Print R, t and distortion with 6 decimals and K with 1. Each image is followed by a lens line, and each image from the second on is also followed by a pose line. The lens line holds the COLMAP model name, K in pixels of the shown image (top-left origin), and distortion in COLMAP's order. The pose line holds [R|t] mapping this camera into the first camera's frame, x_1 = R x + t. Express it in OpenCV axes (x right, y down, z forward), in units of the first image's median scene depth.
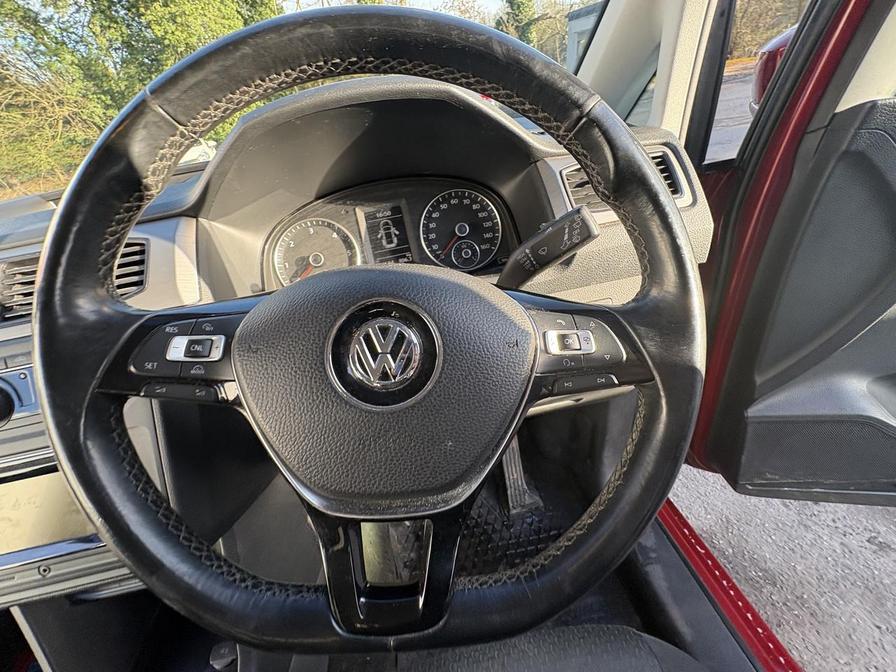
lens RADIAL K [[362.6, 0, 449.3], [0, 362.6, 337.4], [0, 0, 1]] dist [0.001852, -0.000459]
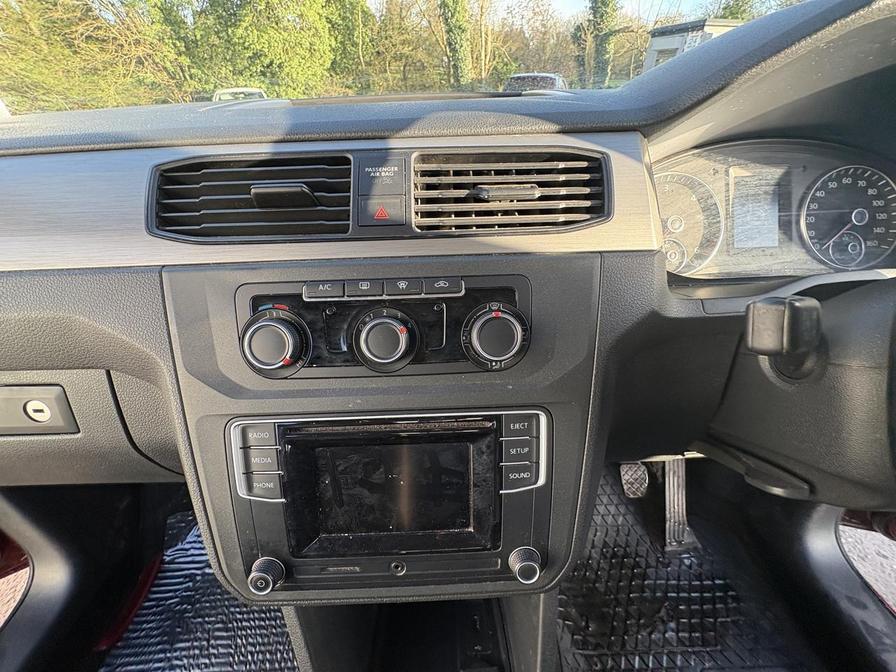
lens RADIAL K [[361.8, 0, 448.0], [0, 361.8, 336.0], [0, 0, 1]] dist [0.001273, -0.000432]
pose [[0.984002, 0.175453, -0.030911, -0.754279], [-0.175281, 0.984484, 0.008215, 0.103846], [0.031873, -0.002665, 0.999488, 0.180011]]
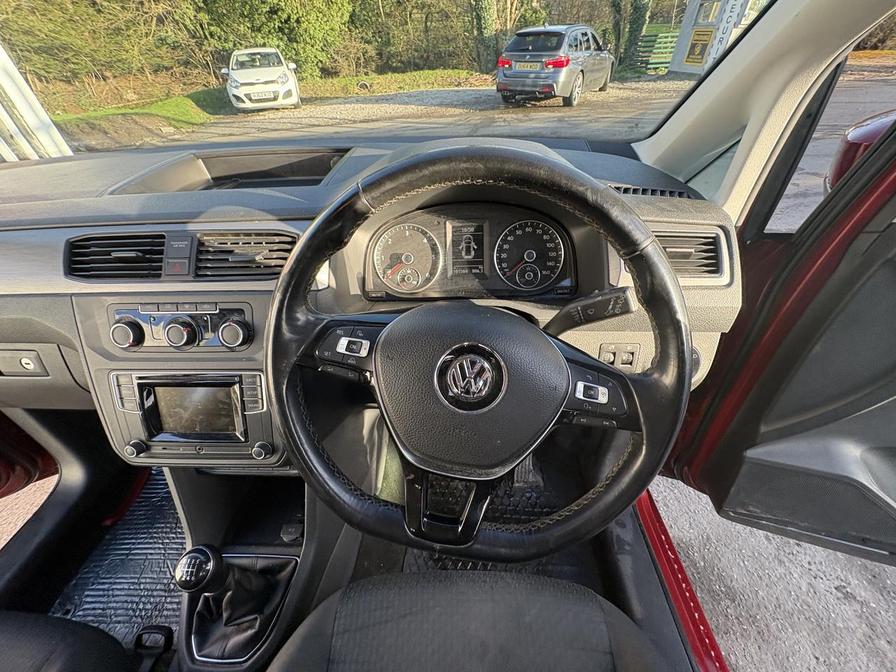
lens RADIAL K [[362.6, 0, 449.3], [0, 362.6, 337.4], [0, 0, 1]] dist [0.001852, -0.000459]
pose [[0.975207, 0.207511, -0.076880, -0.074005], [-0.198311, 0.973658, 0.112525, -0.115502], [0.098206, -0.094489, 0.990670, -0.220983]]
